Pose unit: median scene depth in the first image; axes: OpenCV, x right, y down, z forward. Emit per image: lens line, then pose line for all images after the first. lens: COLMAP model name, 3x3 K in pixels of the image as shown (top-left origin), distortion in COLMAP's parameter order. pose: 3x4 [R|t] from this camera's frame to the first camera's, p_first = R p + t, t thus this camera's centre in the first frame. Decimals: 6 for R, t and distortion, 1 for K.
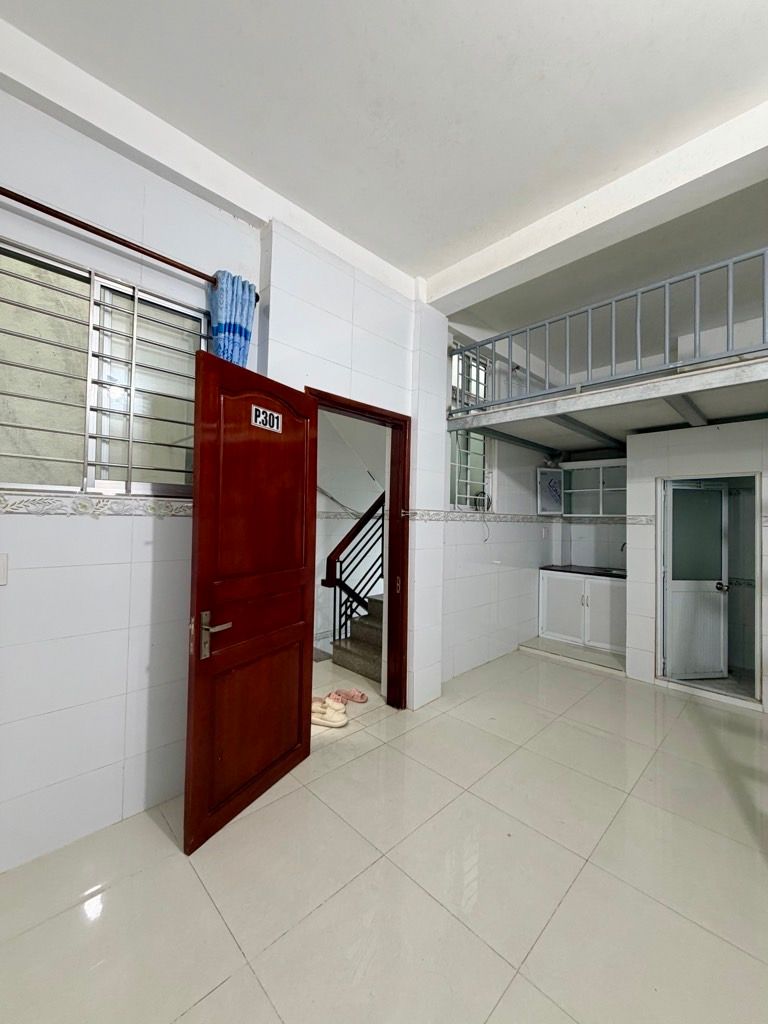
lens RADIAL K [[408.5, 0, 386.7], [0, 408.5, 511.3], [0, 0, 1]] dist [0.025307, 0.000399]
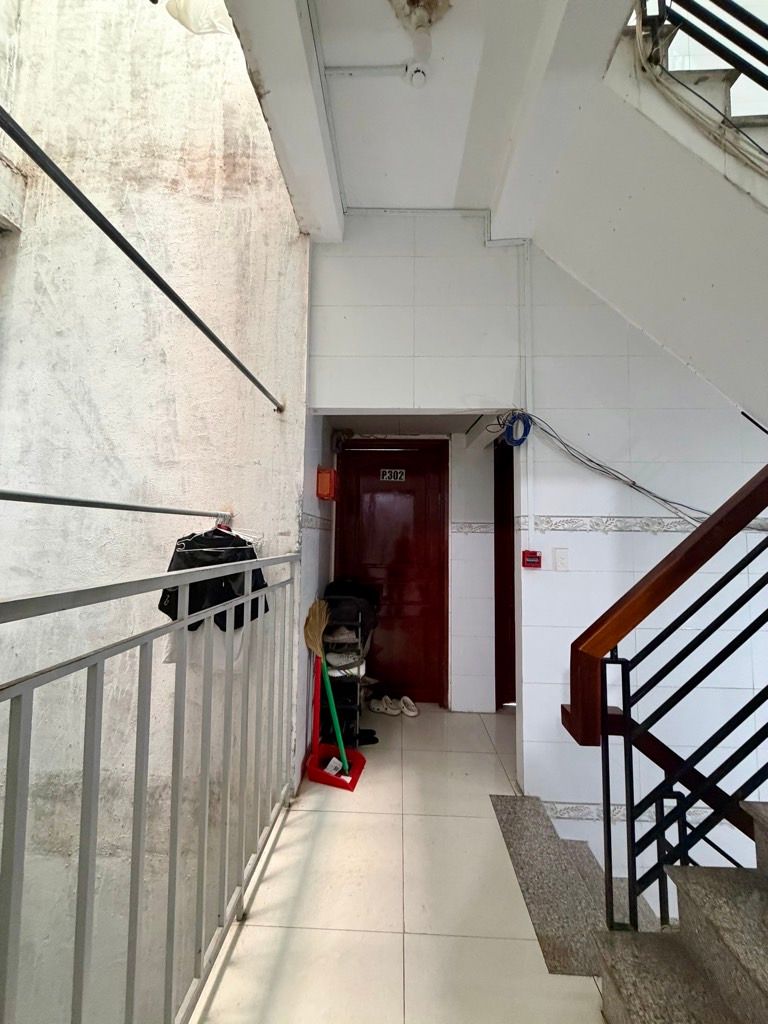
lens RADIAL K [[408.5, 0, 381.2], [0, 408.5, 507.0], [0, 0, 1]] dist [0.025307, 0.000399]
pose [[0.679008, -0.056382, -0.731962, 0.002711], [0.013558, 0.997840, -0.064284, 0.019411], [0.734005, 0.033725, 0.678306, 0.624280]]
